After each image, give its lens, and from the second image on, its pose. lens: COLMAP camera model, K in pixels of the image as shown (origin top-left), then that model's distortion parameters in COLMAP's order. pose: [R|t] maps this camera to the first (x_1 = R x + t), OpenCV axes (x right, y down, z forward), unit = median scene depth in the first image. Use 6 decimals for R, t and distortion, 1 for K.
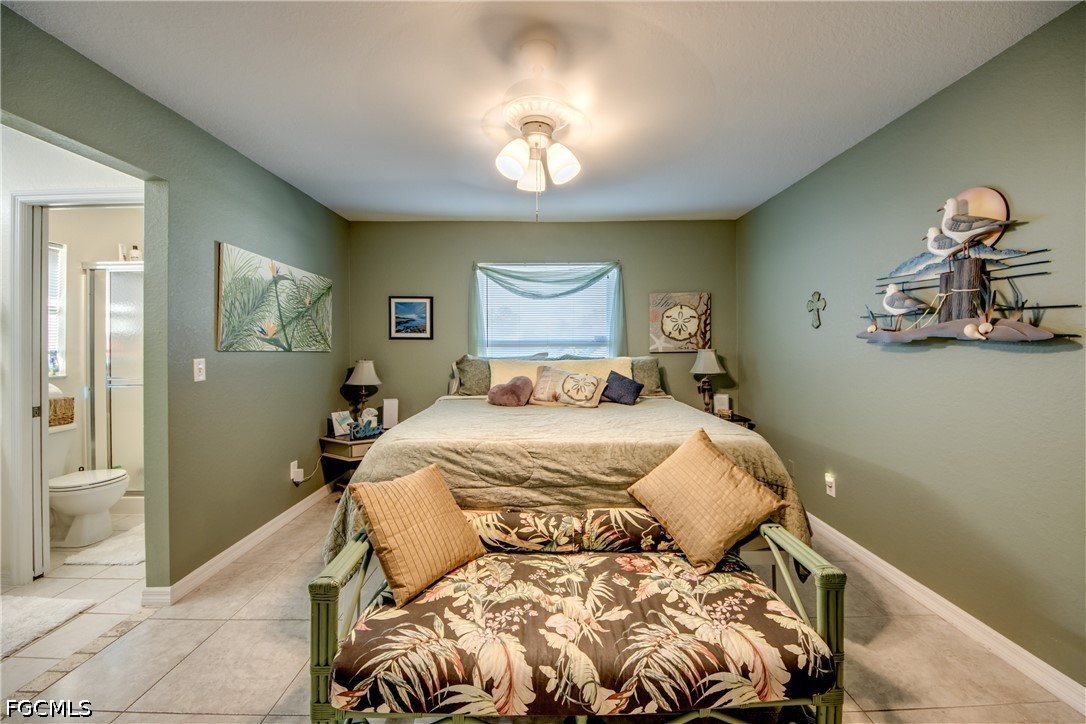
lens RADIAL K [[415.6, 0, 539.6], [0, 415.6, 339.7], [0, 0, 1]] dist [-0.023687, -0.002001]
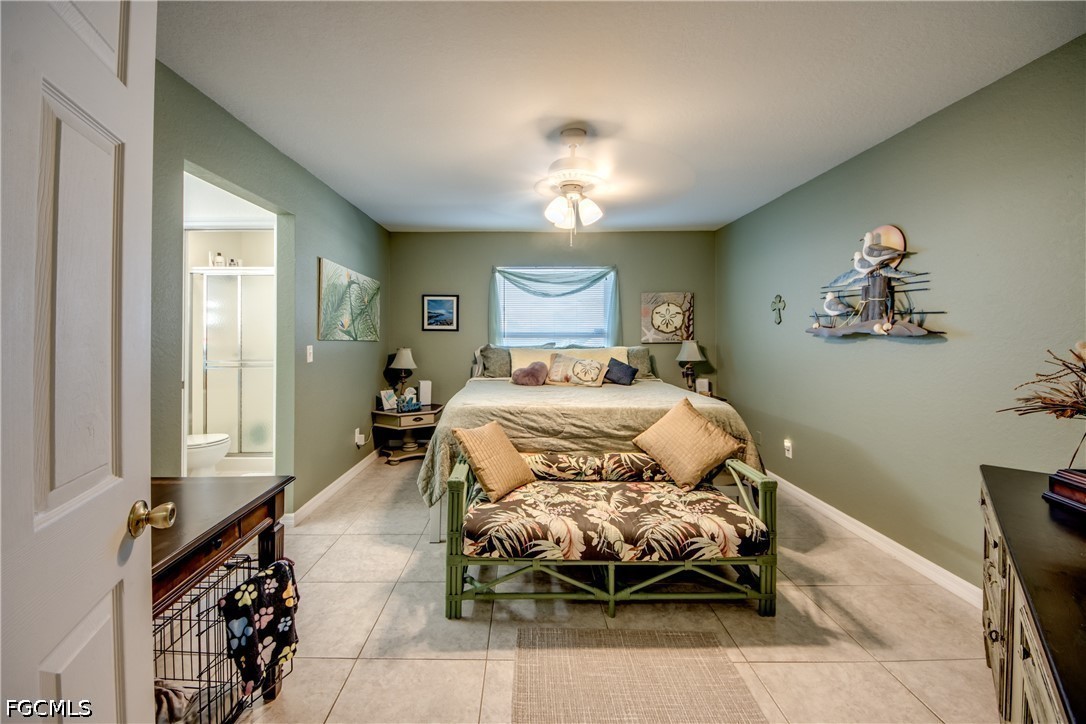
lens RADIAL K [[415.6, 0, 513.9], [0, 415.6, 327.9], [0, 0, 1]] dist [-0.023687, -0.002001]
pose [[0.999784, 0.005238, -0.020117, -0.153289], [-0.005348, 0.999971, -0.005439, -0.008065], [0.020088, 0.005546, 0.999783, -0.389622]]
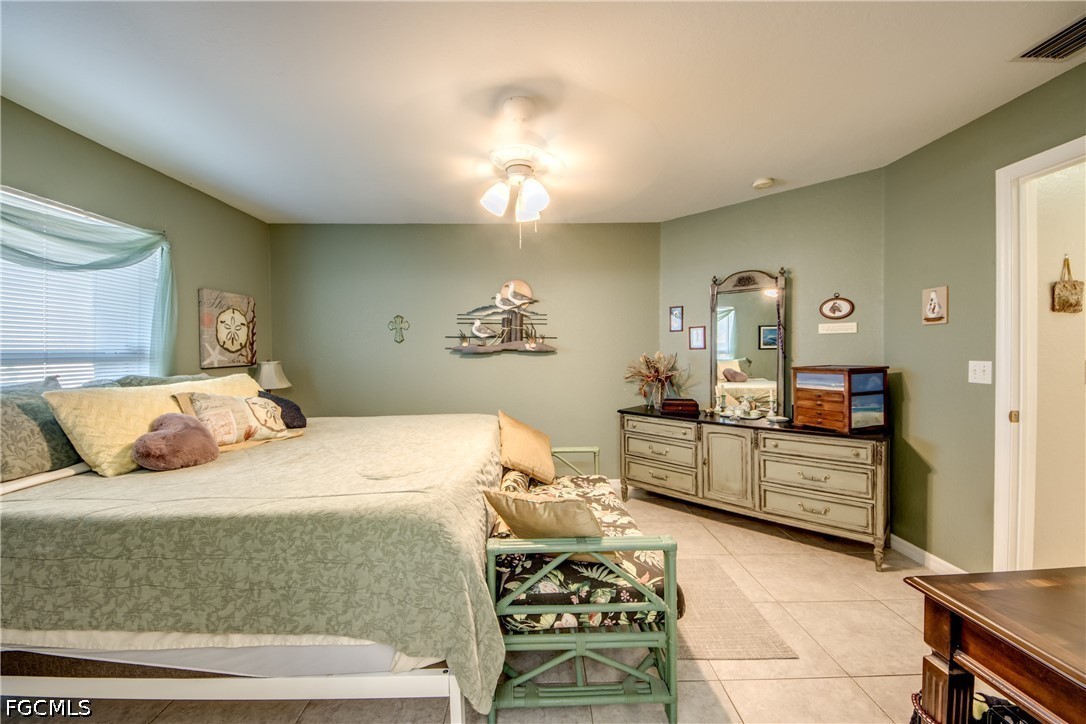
lens RADIAL K [[415.6, 0, 549.3], [0, 415.6, 360.3], [0, 0, 1]] dist [-0.023687, -0.002001]
pose [[-0.050978, -0.016489, 0.998564, -1.035253], [0.001841, 0.999860, 0.016604, 0.011967], [-0.998698, 0.002684, -0.050941, 0.859069]]
